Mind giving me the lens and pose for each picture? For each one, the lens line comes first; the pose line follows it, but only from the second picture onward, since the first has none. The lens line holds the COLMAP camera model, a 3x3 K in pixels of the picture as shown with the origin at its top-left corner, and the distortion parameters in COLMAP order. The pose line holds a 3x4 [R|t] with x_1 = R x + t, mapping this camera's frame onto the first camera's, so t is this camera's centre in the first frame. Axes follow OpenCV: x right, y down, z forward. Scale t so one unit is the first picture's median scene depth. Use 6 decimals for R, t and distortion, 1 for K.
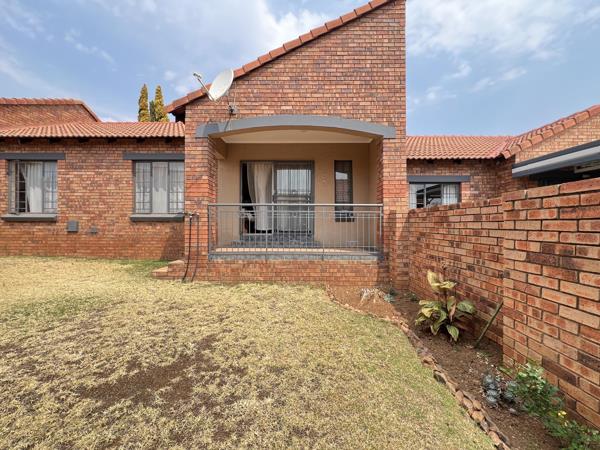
lens RADIAL K [[240.2, 0, 296.9], [0, 240.2, 223.4], [0, 0, 1]] dist [-0.000926, 0.000548]
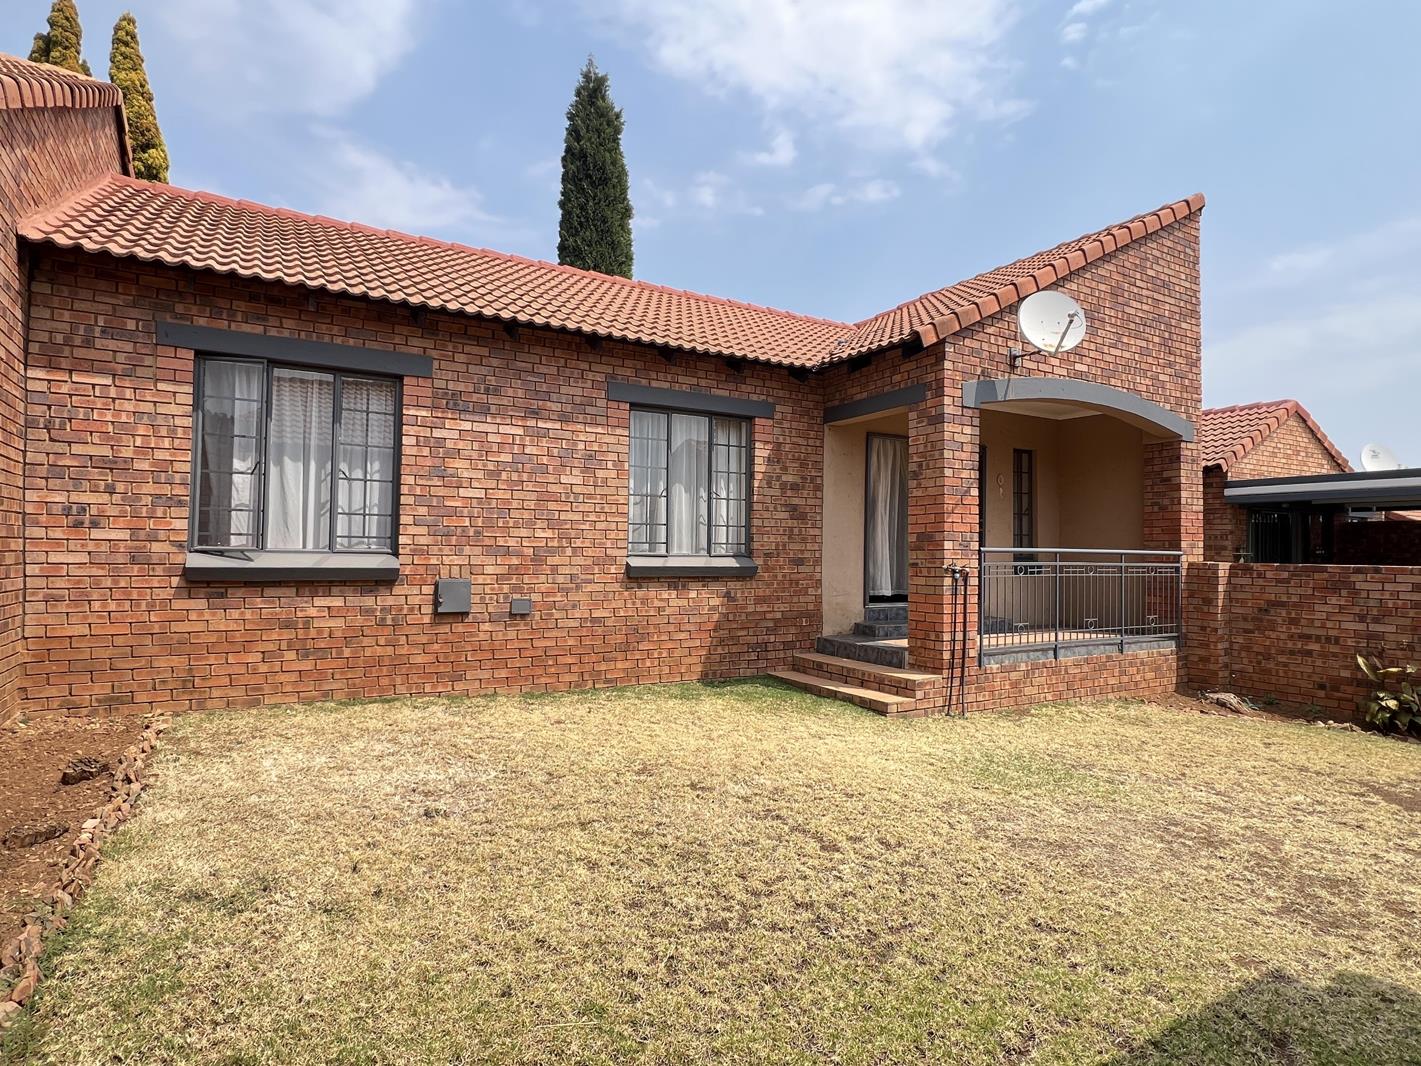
lens RADIAL K [[776.4, 0, 704.9], [0, 776.4, 532.1], [0, 0, 1]] dist [-0.000056, -0.001692]
pose [[0.859355, 0.020603, 0.510965, -1.173089], [-0.012742, 0.999741, -0.018882, -0.056042], [-0.511221, 0.009715, 0.859394, -0.028508]]
